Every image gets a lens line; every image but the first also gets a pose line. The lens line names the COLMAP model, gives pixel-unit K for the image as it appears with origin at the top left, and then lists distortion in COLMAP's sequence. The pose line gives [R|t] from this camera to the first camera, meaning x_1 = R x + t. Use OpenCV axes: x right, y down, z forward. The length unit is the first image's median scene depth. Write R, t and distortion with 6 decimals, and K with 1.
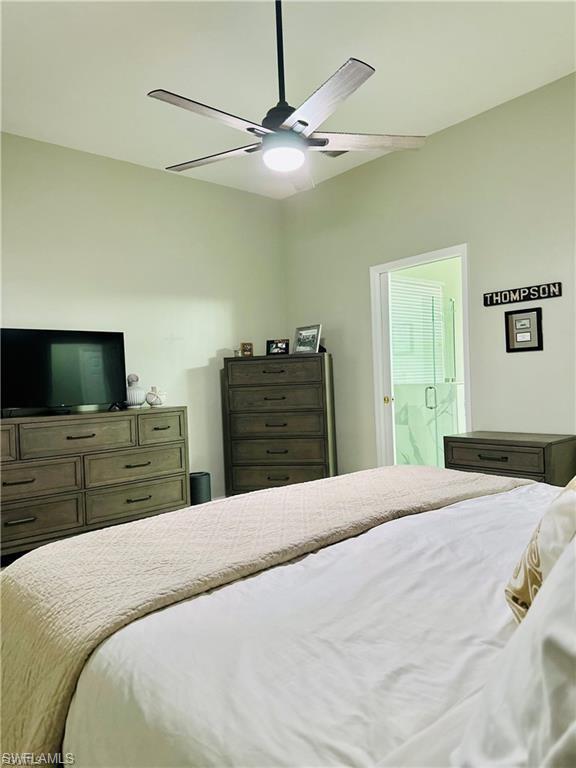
lens RADIAL K [[541.0, 0, 286.0], [0, 541.0, 384.1], [0, 0, 1]] dist [0.053015, -0.006801]
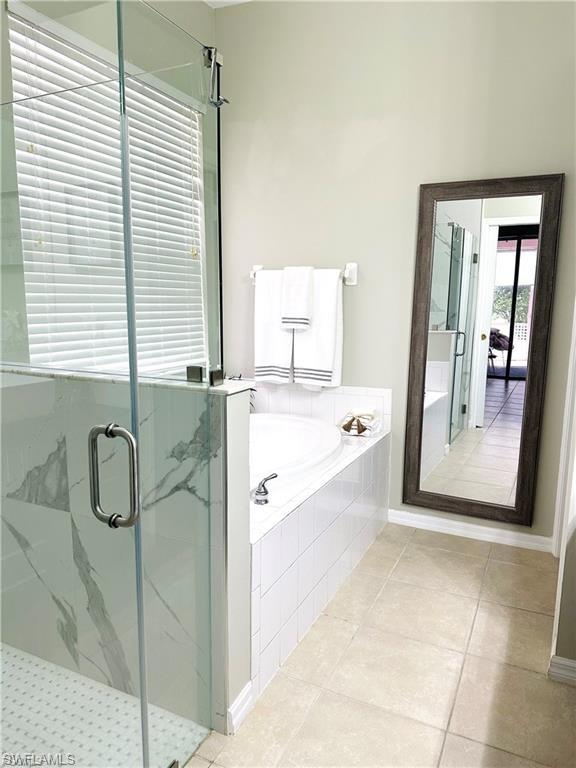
lens RADIAL K [[541.0, 0, 286.8], [0, 541.0, 385.5], [0, 0, 1]] dist [0.053015, -0.006801]
pose [[0.919569, -0.018450, 0.392495, 0.223380], [-0.039033, 0.989667, 0.137970, -0.040018], [-0.390985, -0.142193, 0.909347, 0.706370]]
